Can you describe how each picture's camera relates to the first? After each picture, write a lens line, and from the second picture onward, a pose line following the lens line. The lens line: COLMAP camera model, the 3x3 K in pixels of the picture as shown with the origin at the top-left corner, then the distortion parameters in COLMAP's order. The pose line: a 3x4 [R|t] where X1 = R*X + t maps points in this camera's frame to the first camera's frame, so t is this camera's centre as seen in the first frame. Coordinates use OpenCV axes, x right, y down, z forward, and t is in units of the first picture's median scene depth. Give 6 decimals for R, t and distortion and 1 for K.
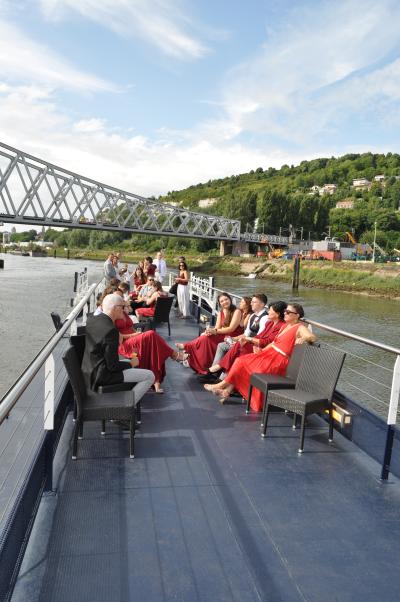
lens RADIAL K [[500.1, 0, 200.0], [0, 500.1, 301.0], [0, 0, 1]] dist [-0.065744, 0.001720]
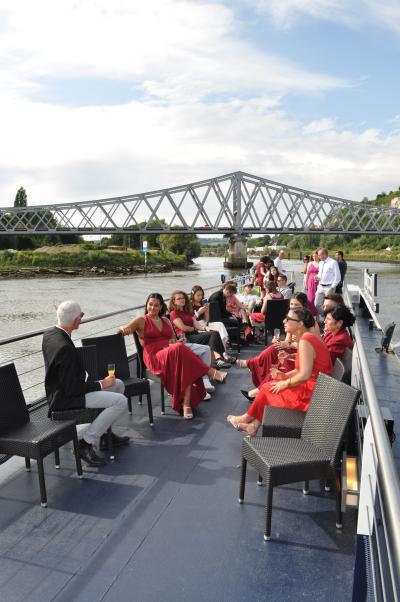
lens RADIAL K [[500.1, 0, 200.0], [0, 500.1, 301.0], [0, 0, 1]] dist [-0.065744, 0.001720]
pose [[0.896630, -0.018351, -0.442401, 0.052501], [0.017421, 0.999829, -0.006166, 0.020837], [0.442438, -0.002179, 0.896796, -0.213215]]
